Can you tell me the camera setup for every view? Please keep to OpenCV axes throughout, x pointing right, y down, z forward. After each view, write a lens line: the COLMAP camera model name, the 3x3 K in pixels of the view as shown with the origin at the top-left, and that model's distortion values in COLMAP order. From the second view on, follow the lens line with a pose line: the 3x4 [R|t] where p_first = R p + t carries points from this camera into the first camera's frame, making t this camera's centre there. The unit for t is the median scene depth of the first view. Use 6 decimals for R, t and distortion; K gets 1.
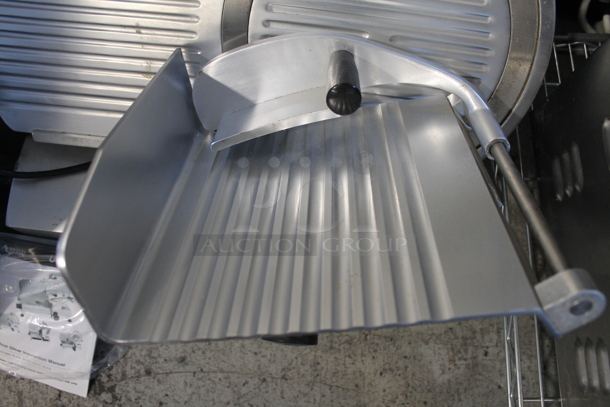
lens RADIAL K [[514.9, 0, 304.3], [0, 514.9, 190.0], [0, 0, 1]] dist [-0.167855, 0.133581]
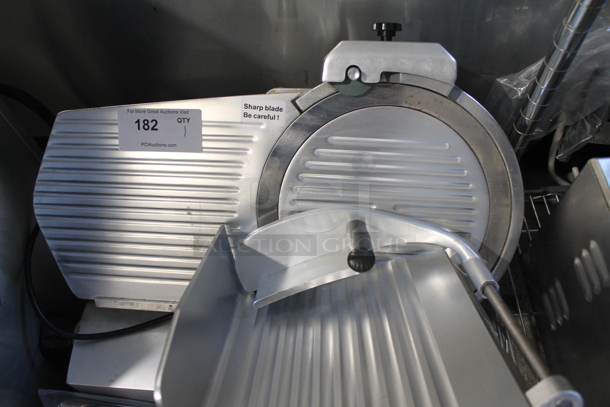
lens RADIAL K [[514.9, 0, 304.3], [0, 514.9, 190.0], [0, 0, 1]] dist [-0.167855, 0.133581]
pose [[0.997939, -0.063421, -0.009739, -0.032761], [0.057466, 0.950922, -0.304049, 0.029060], [0.028544, 0.302863, 0.952607, -0.215936]]
